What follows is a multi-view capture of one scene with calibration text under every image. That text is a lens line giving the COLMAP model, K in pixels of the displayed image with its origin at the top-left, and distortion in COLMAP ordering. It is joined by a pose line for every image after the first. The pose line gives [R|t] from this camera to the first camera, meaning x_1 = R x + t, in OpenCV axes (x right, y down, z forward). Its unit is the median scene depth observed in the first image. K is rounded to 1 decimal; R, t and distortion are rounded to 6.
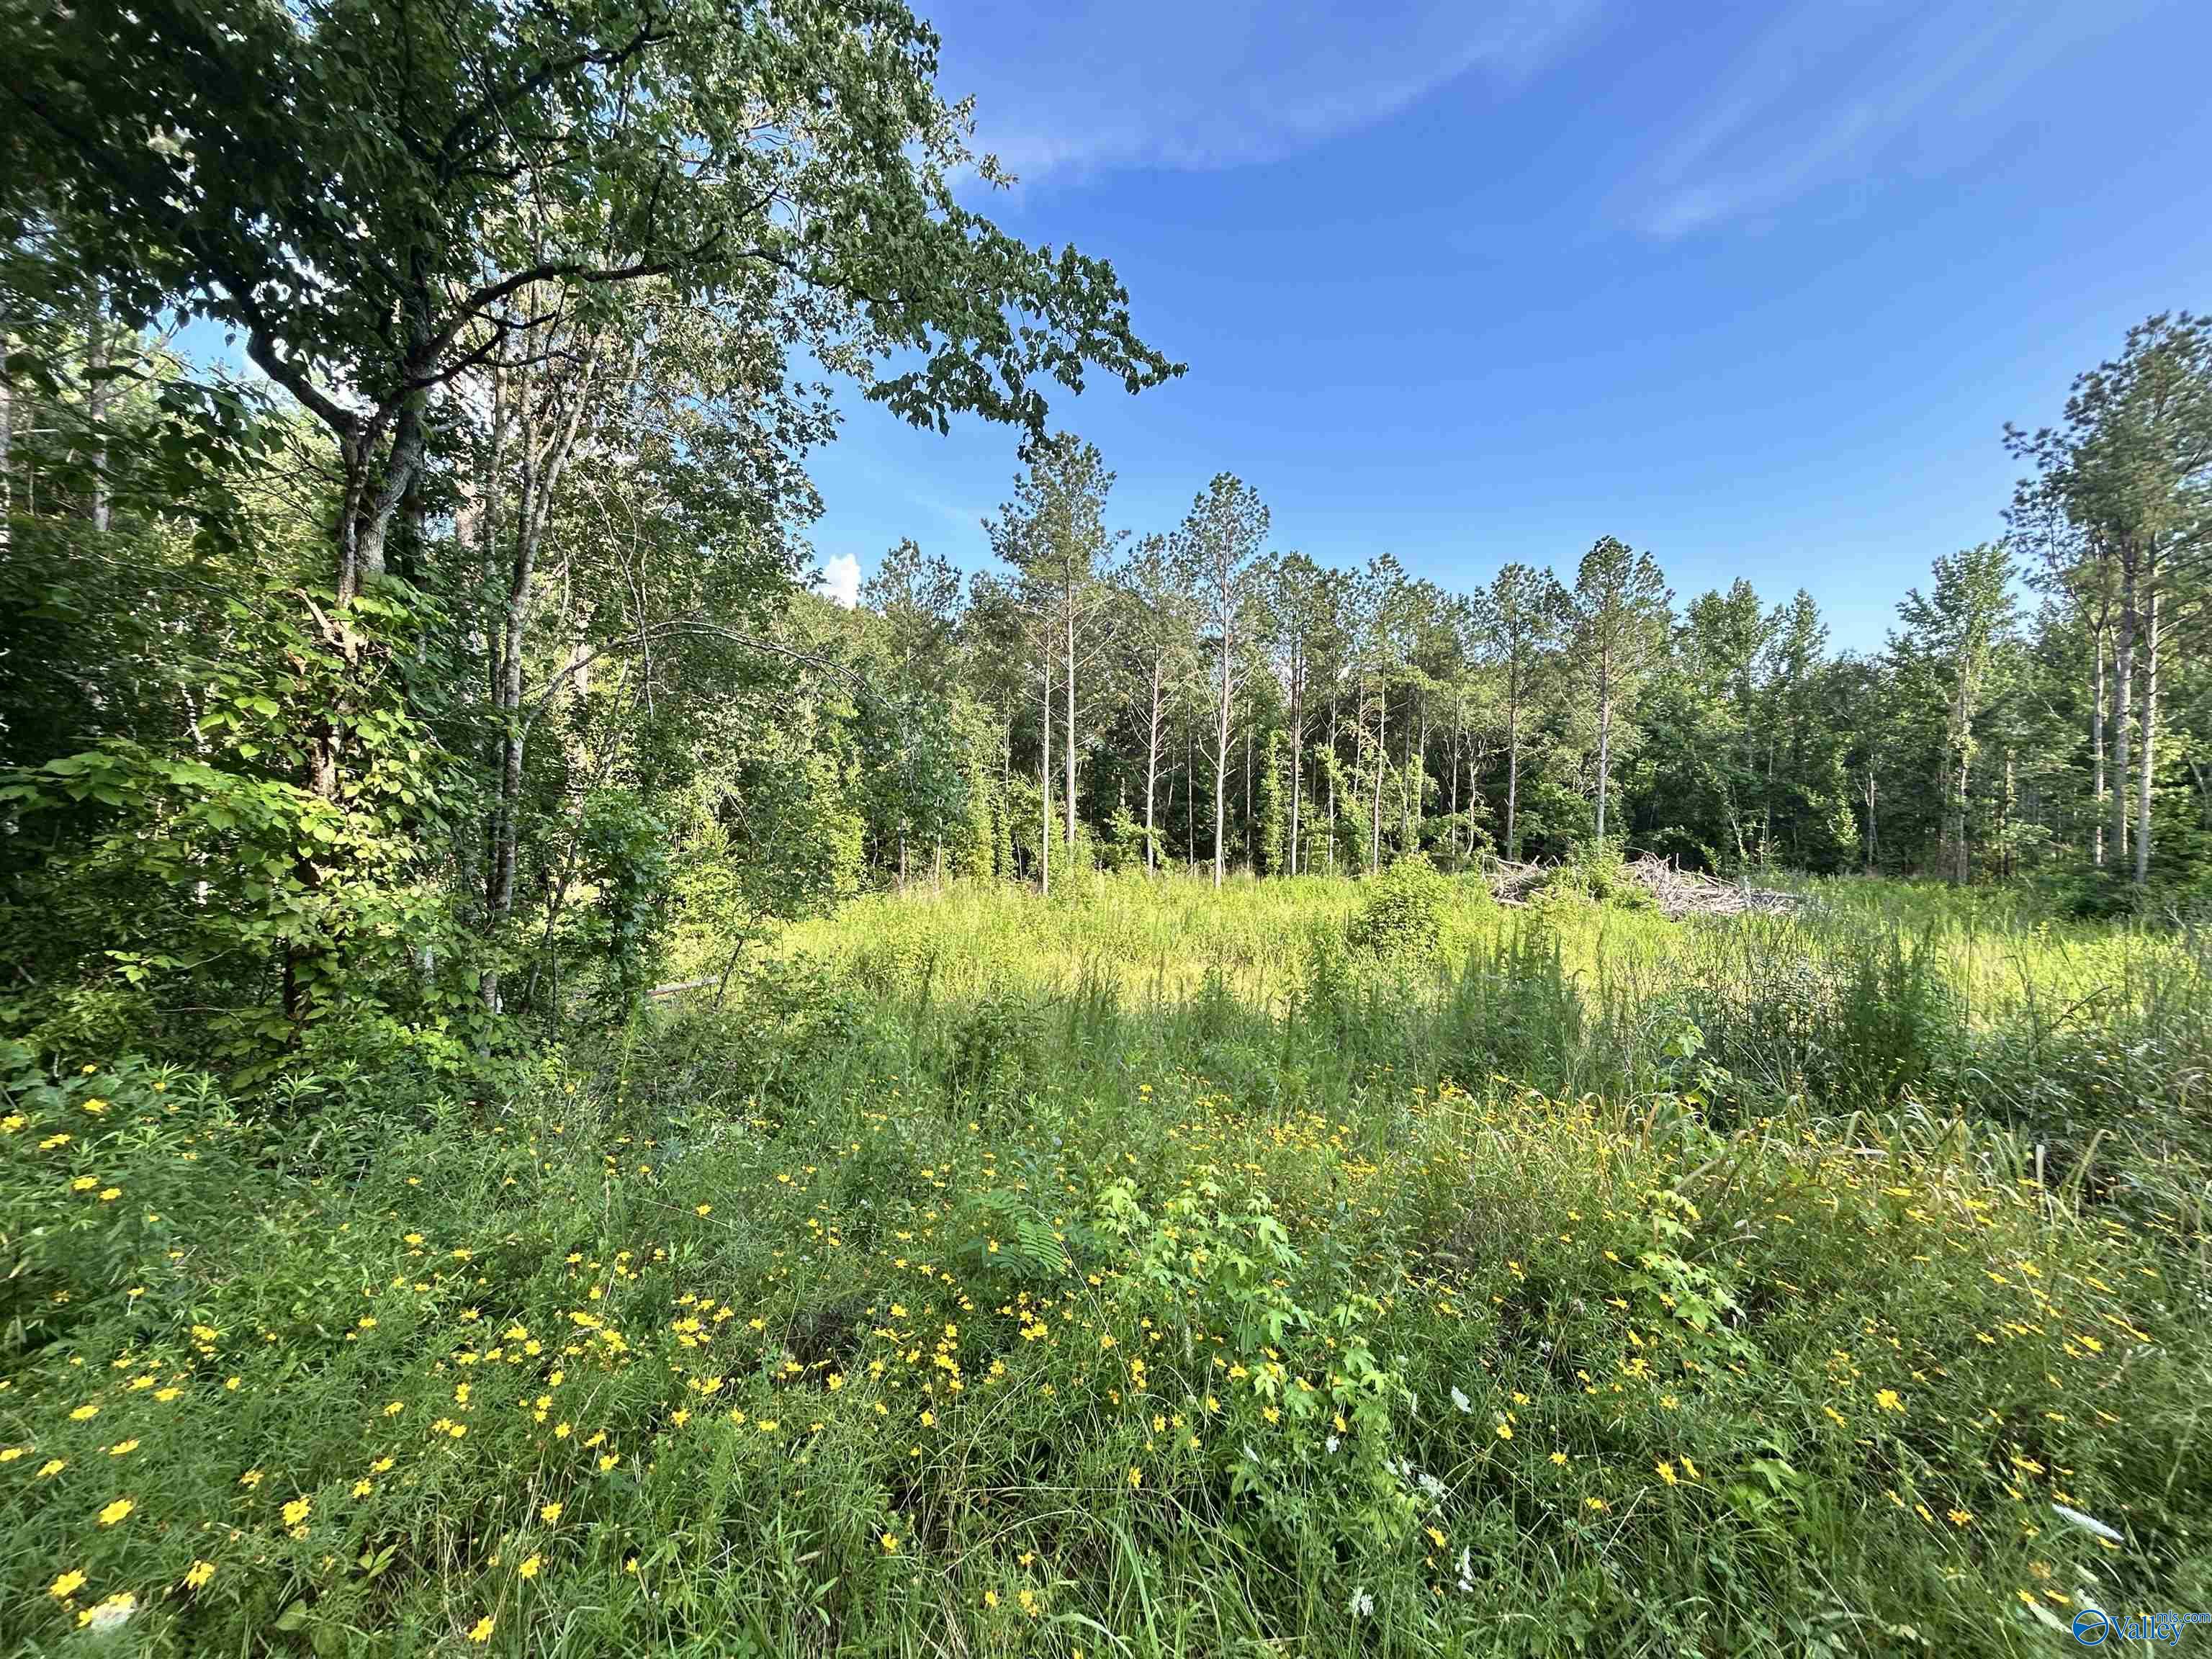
lens RADIAL K [[889.9, 0, 1101.9], [0, 889.9, 826.6], [0, 0, 1]] dist [0.000594, -0.000070]
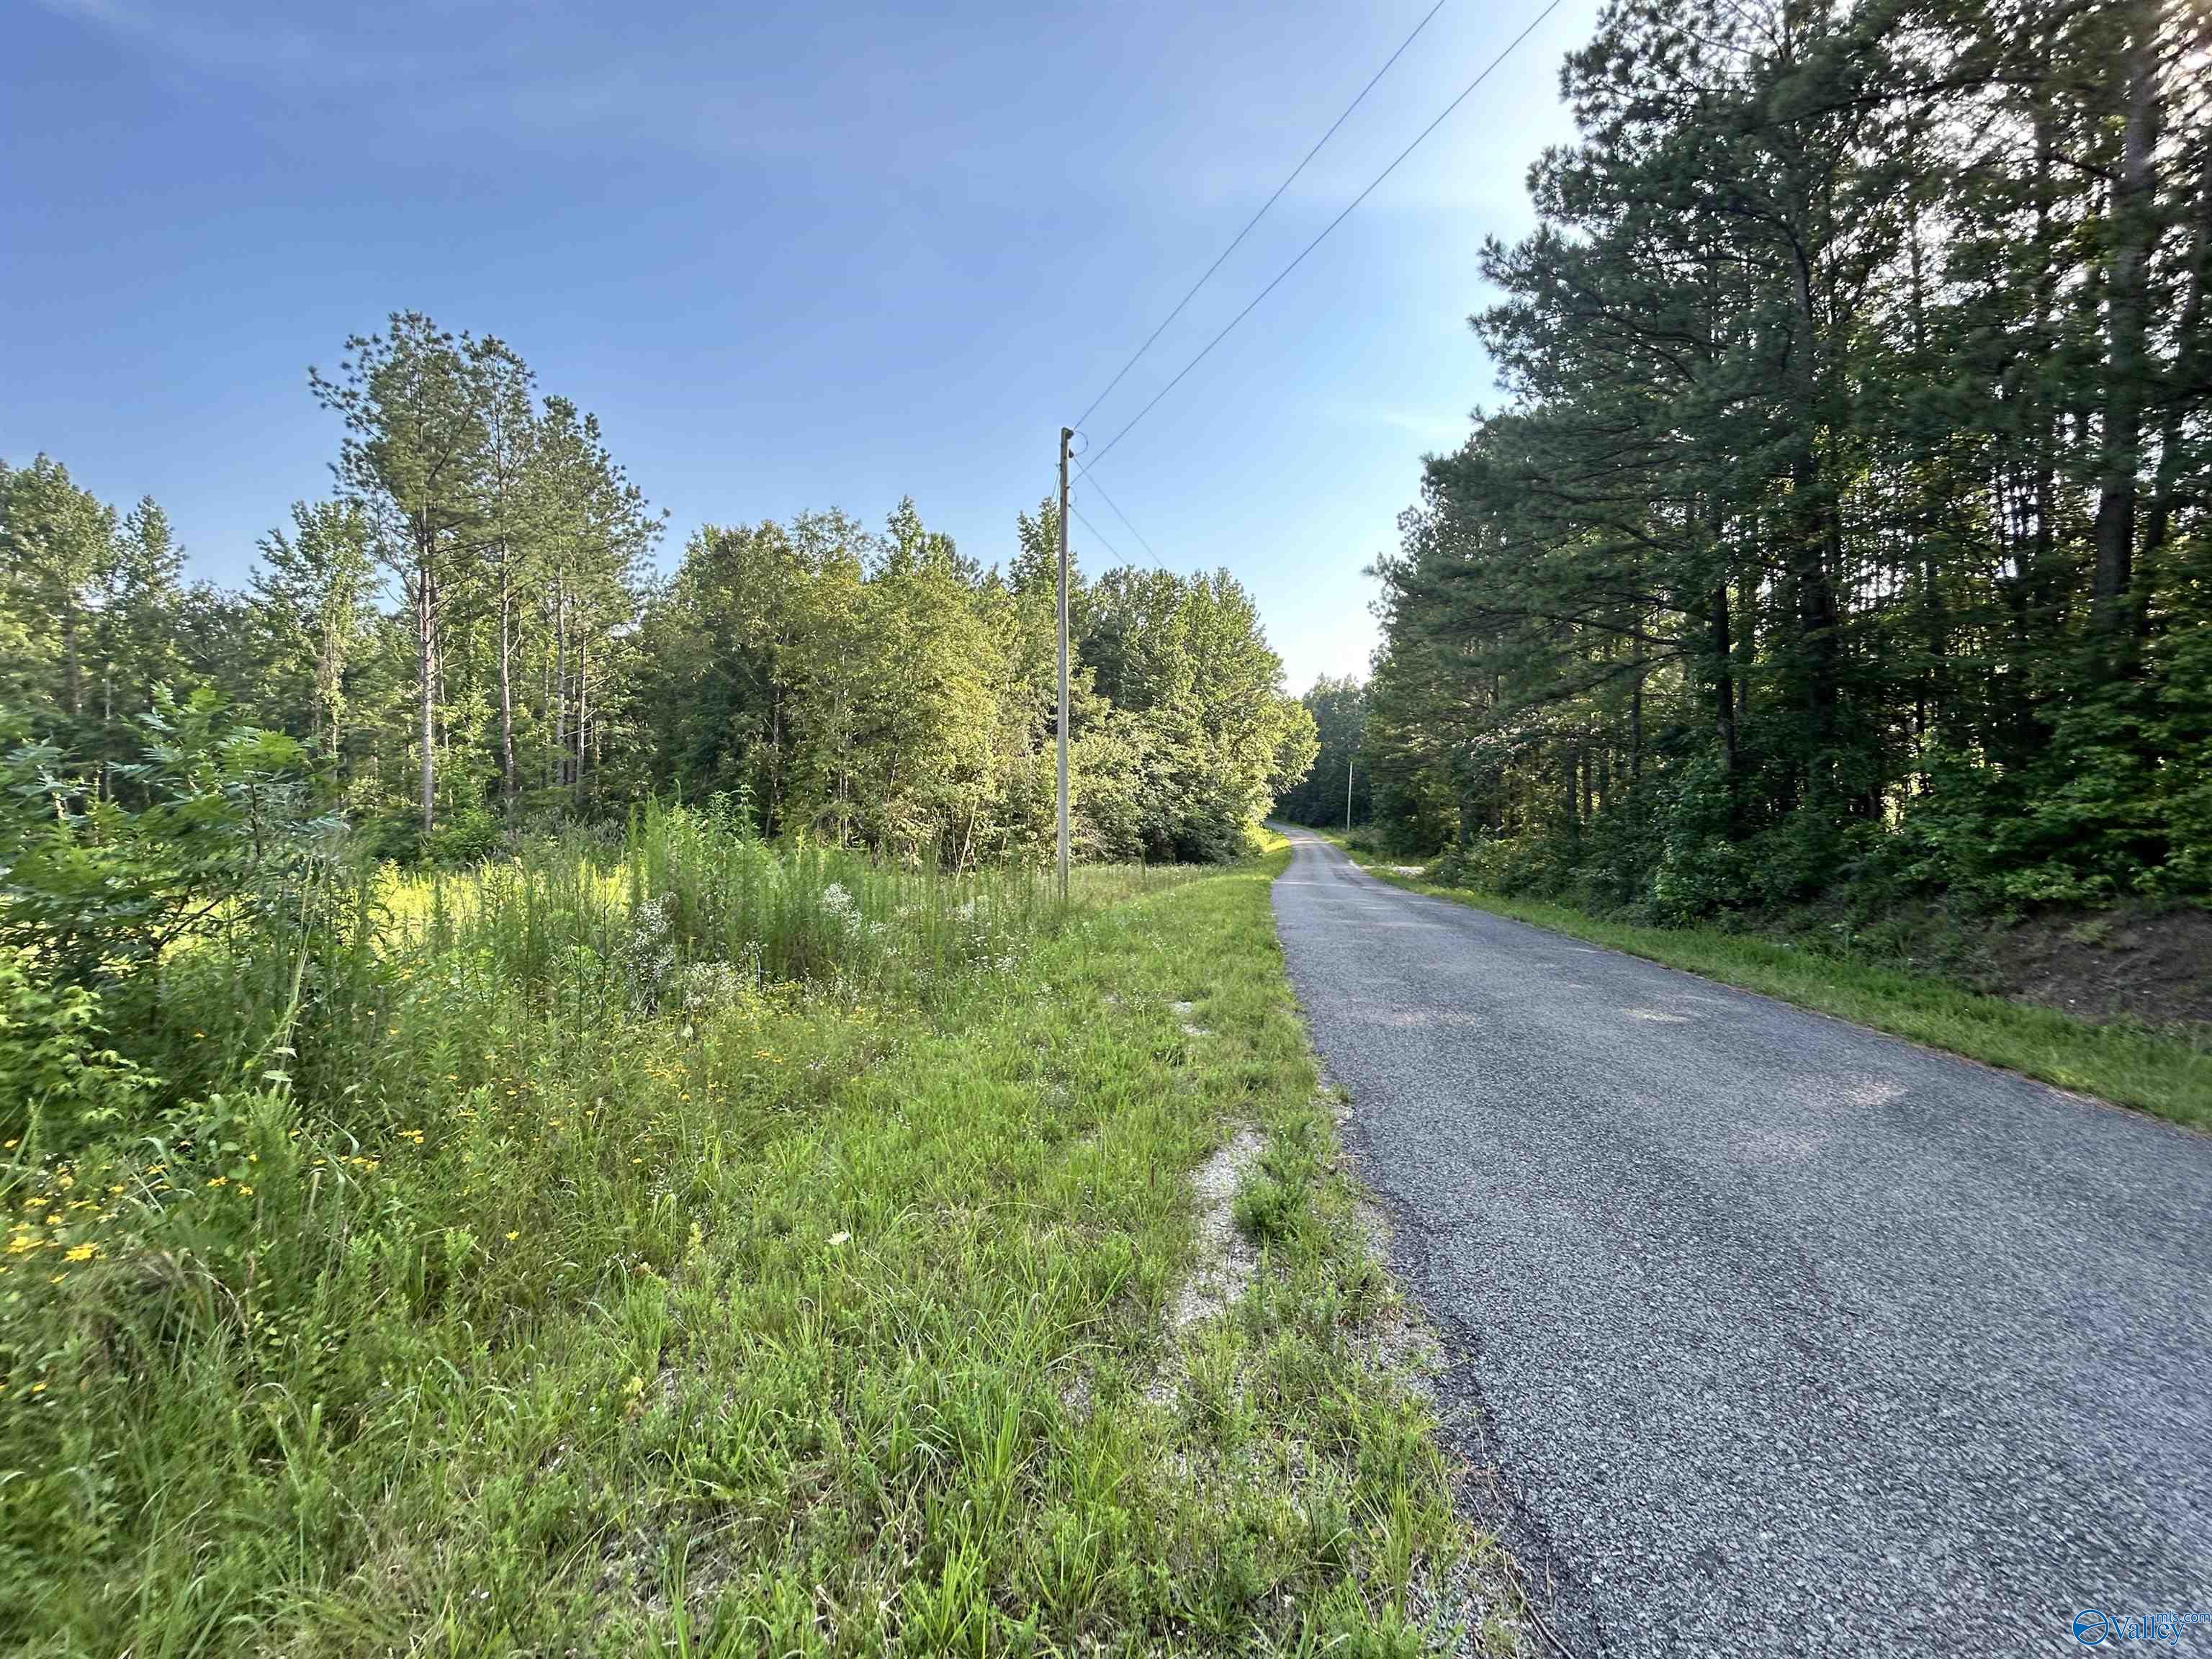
lens RADIAL K [[889.9, 0, 1104.0], [0, 889.9, 825.9], [0, 0, 1]] dist [0.000594, -0.000070]
pose [[0.154099, -0.050564, 0.986761, 1.165461], [0.007353, 0.998721, 0.050028, 0.047986], [-0.988028, -0.000453, 0.154274, -0.052923]]
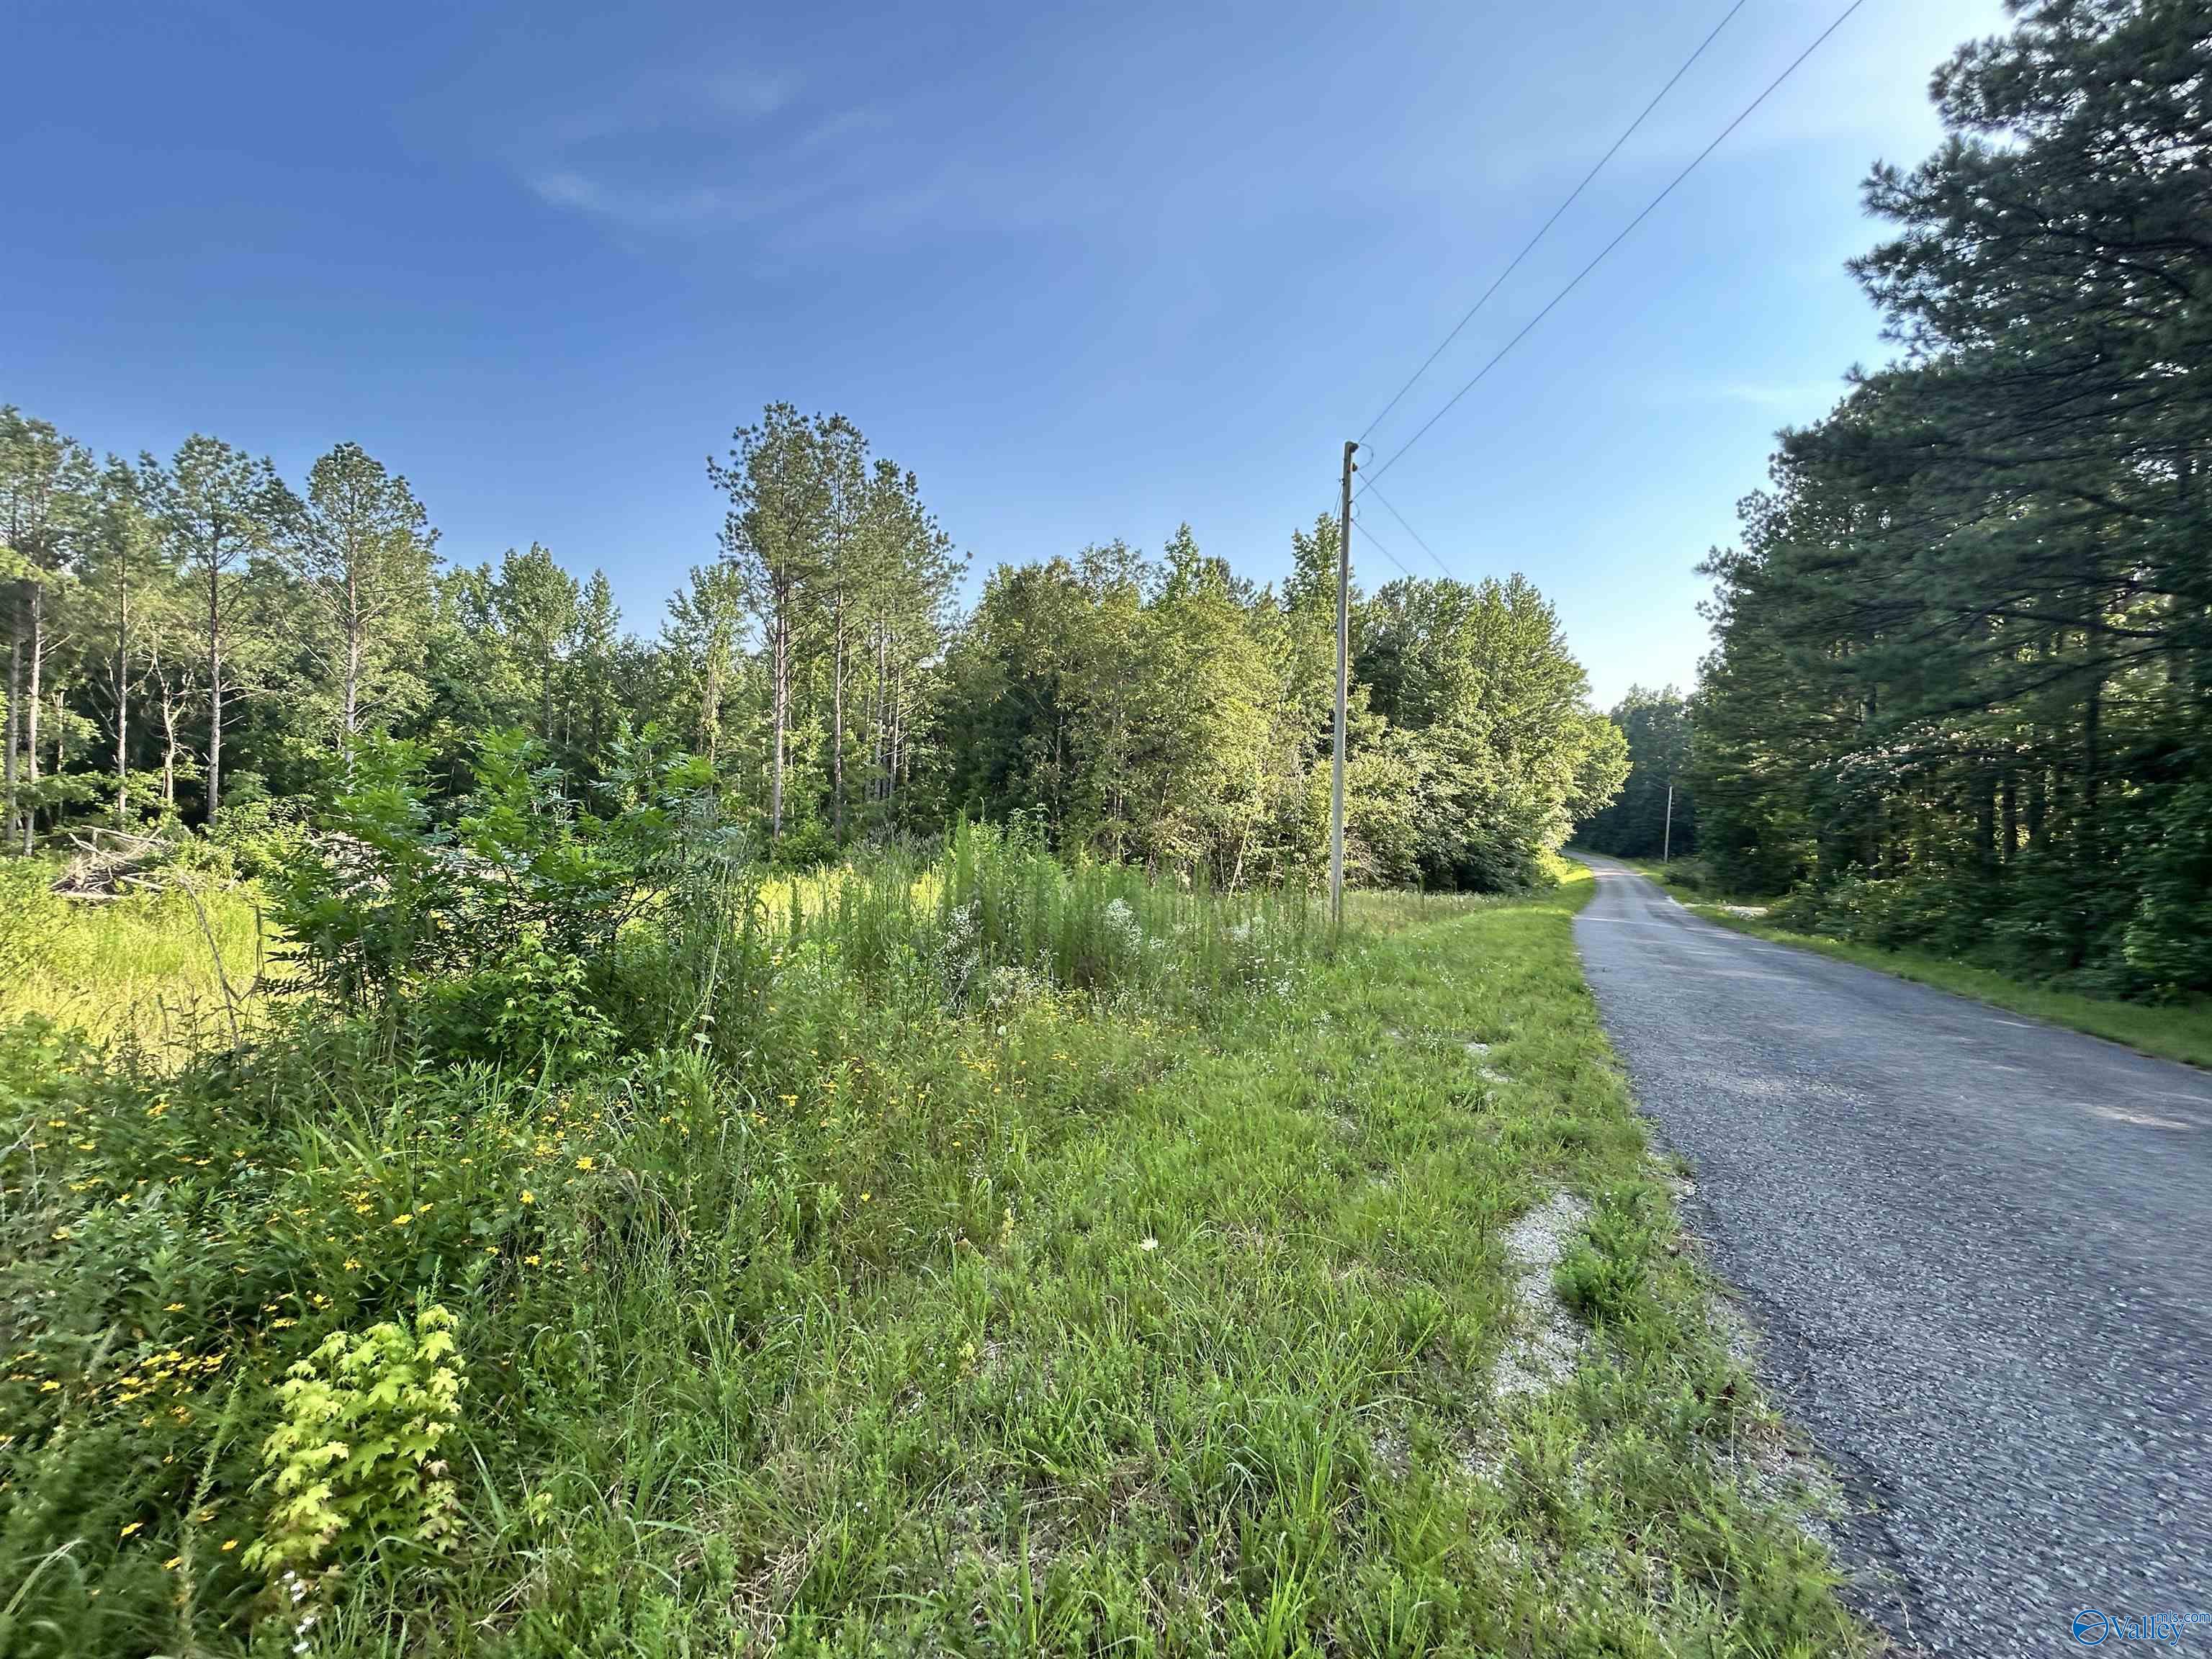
lens RADIAL K [[889.9, 0, 1102.4], [0, 889.9, 826.0], [0, 0, 1]] dist [0.000594, -0.000070]
pose [[0.434794, -0.023096, 0.900234, 1.144435], [-0.005645, 0.999582, 0.028372, 0.043330], [-0.900512, -0.017417, 0.434482, -0.015369]]
